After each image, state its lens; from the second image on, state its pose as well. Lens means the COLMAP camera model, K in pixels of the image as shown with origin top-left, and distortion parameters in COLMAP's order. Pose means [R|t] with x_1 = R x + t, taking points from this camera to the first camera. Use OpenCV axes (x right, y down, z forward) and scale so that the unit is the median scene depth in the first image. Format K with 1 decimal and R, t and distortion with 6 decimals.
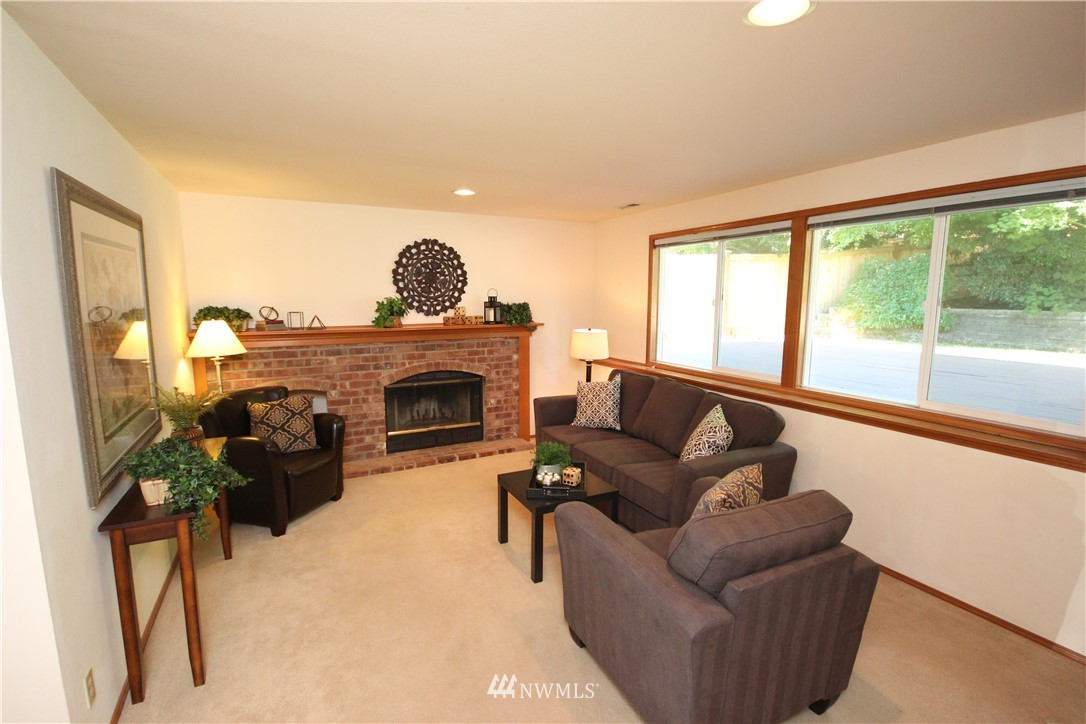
lens RADIAL K [[507.4, 0, 543.4], [0, 507.4, 358.4], [0, 0, 1]] dist [0.000140, -0.004000]
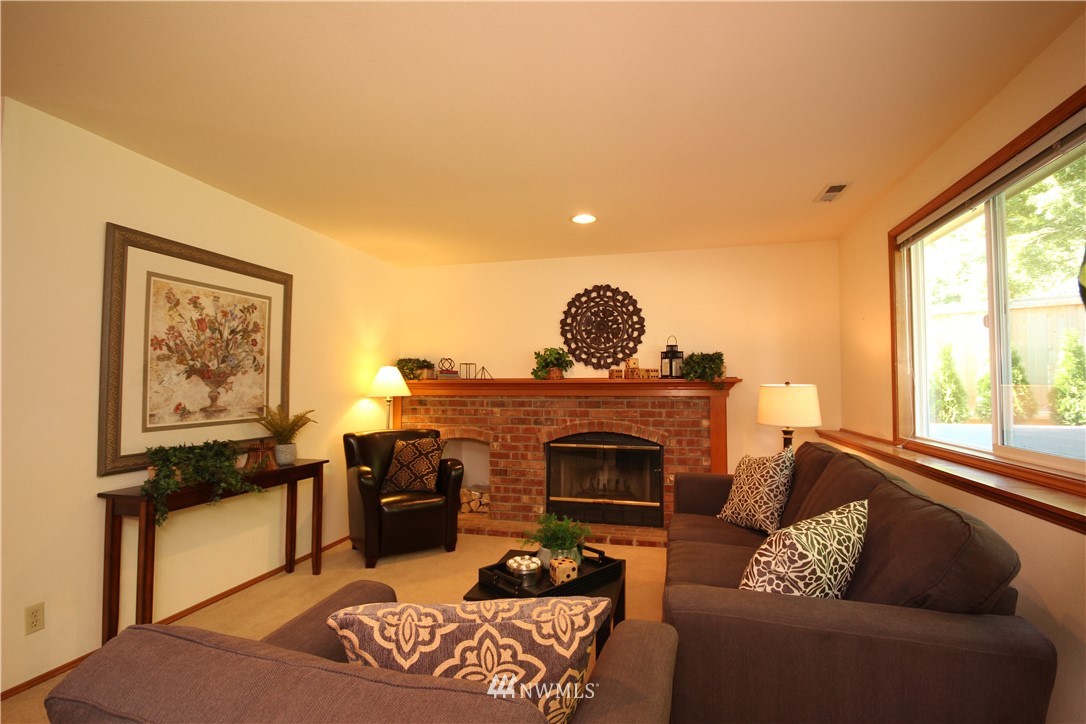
lens RADIAL K [[507.4, 0, 545.7], [0, 507.4, 365.1], [0, 0, 1]] dist [0.000140, -0.004000]
pose [[0.744194, -0.029060, -0.667331, 0.301896], [-0.082587, 0.987385, -0.135097, 0.036951], [0.662839, 0.155651, 0.732405, 0.290110]]
